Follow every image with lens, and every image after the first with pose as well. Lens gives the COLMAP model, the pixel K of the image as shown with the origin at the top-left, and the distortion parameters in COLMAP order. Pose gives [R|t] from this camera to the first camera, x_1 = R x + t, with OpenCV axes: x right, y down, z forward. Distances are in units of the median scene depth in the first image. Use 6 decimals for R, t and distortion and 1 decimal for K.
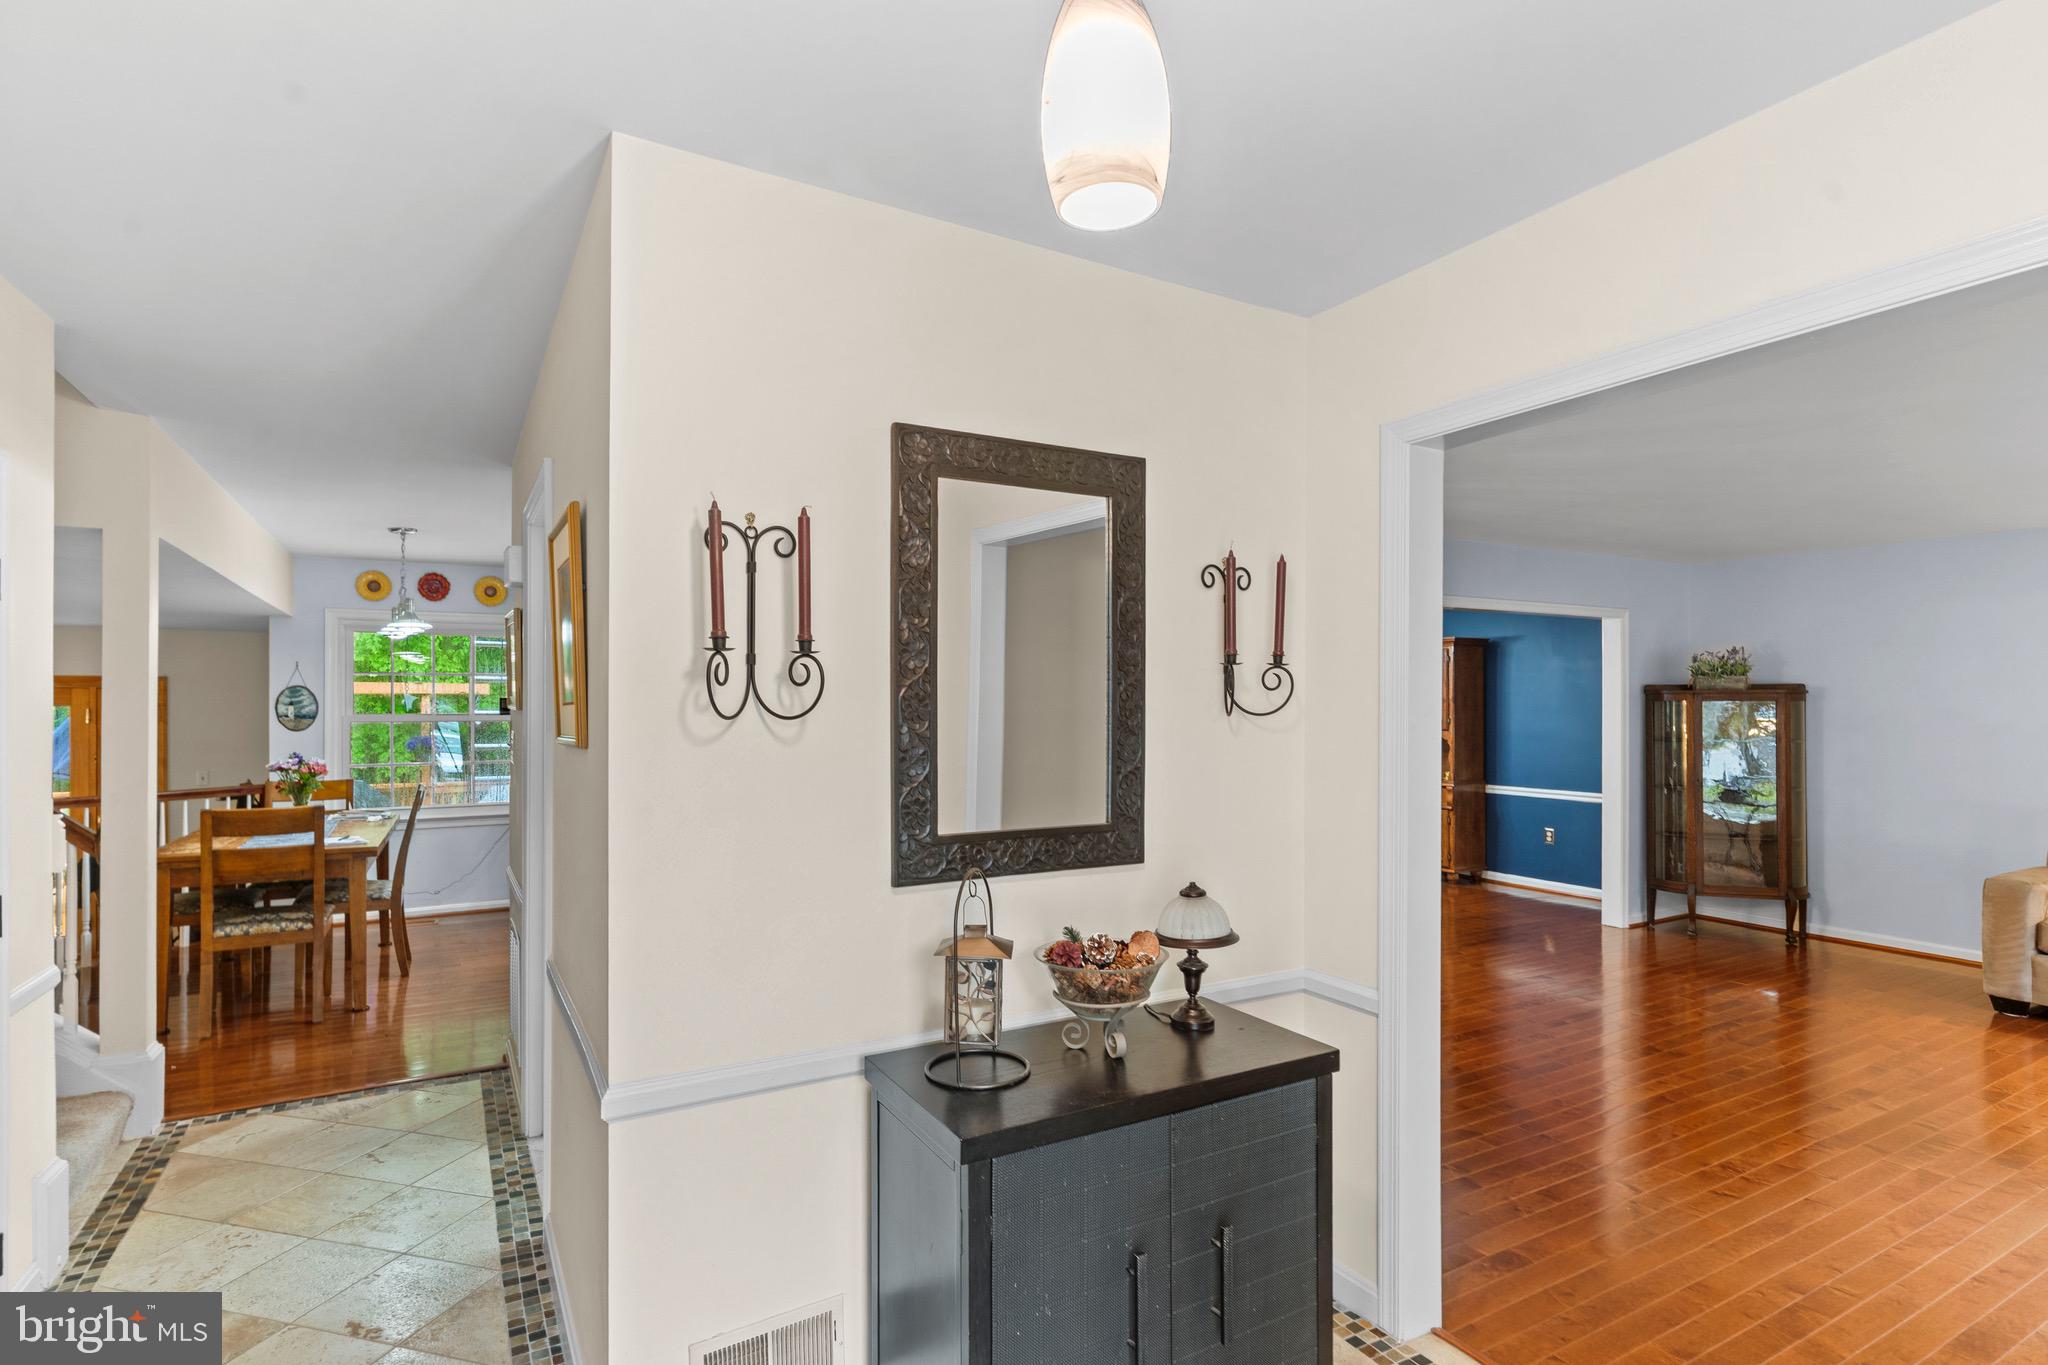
lens RADIAL K [[1004.3, 0, 1022.1], [0, 1004.3, 705.5], [0, 0, 1]] dist [0.006910, 0.000036]
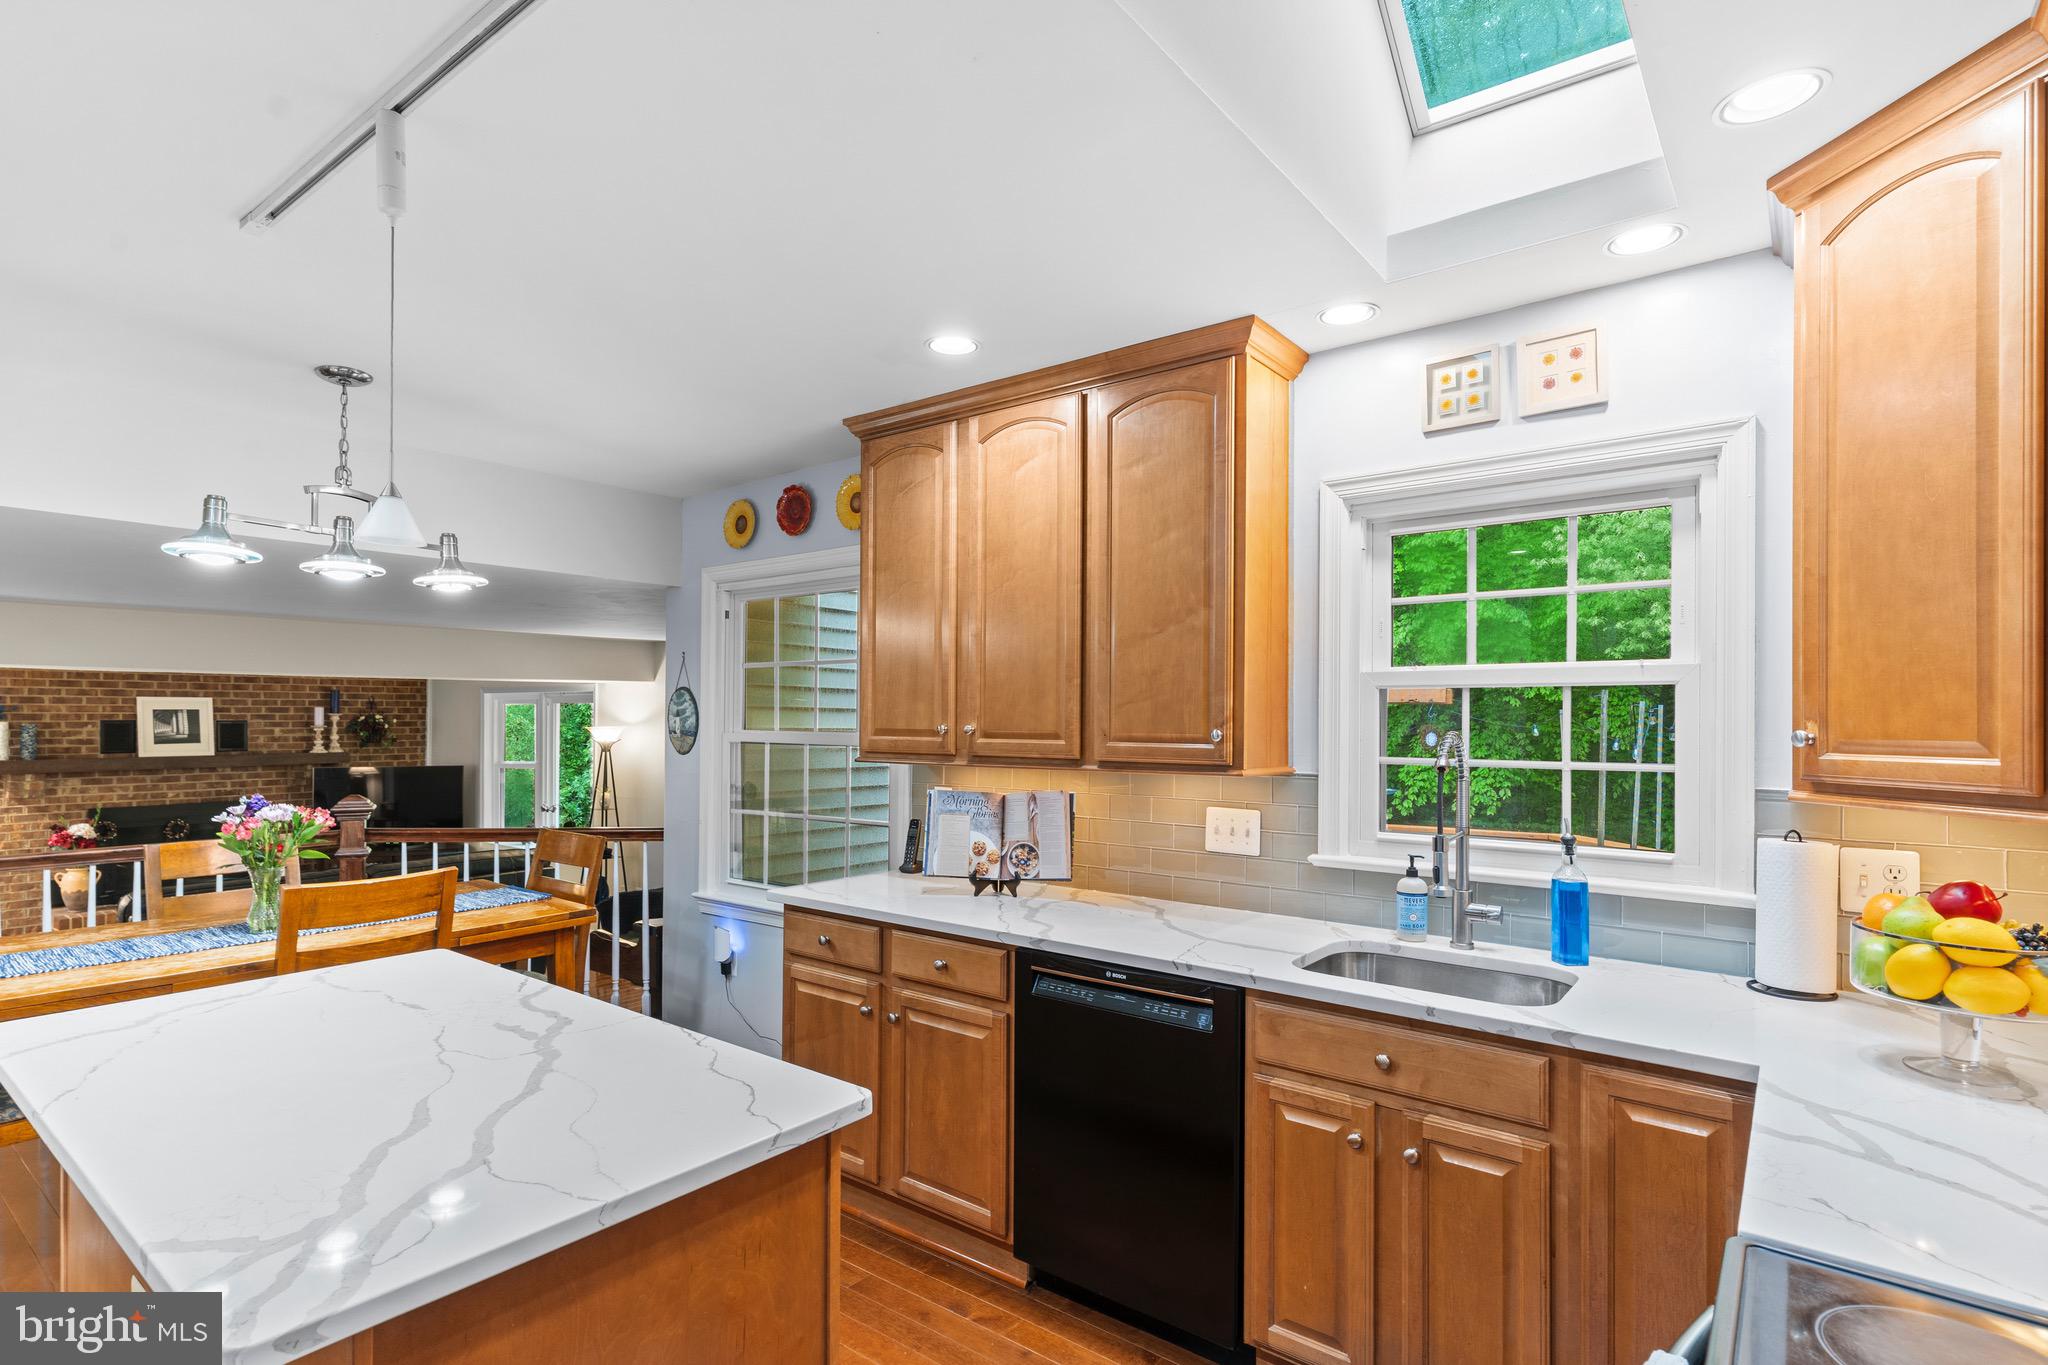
lens RADIAL K [[1004.3, 0, 1022.1], [0, 1004.3, 705.5], [0, 0, 1]] dist [0.006910, 0.000036]
pose [[0.386226, -0.009628, -0.922354, -0.004194], [0.000244, 0.999947, -0.010336, -0.000319], [0.922404, 0.003766, 0.386207, 0.947381]]
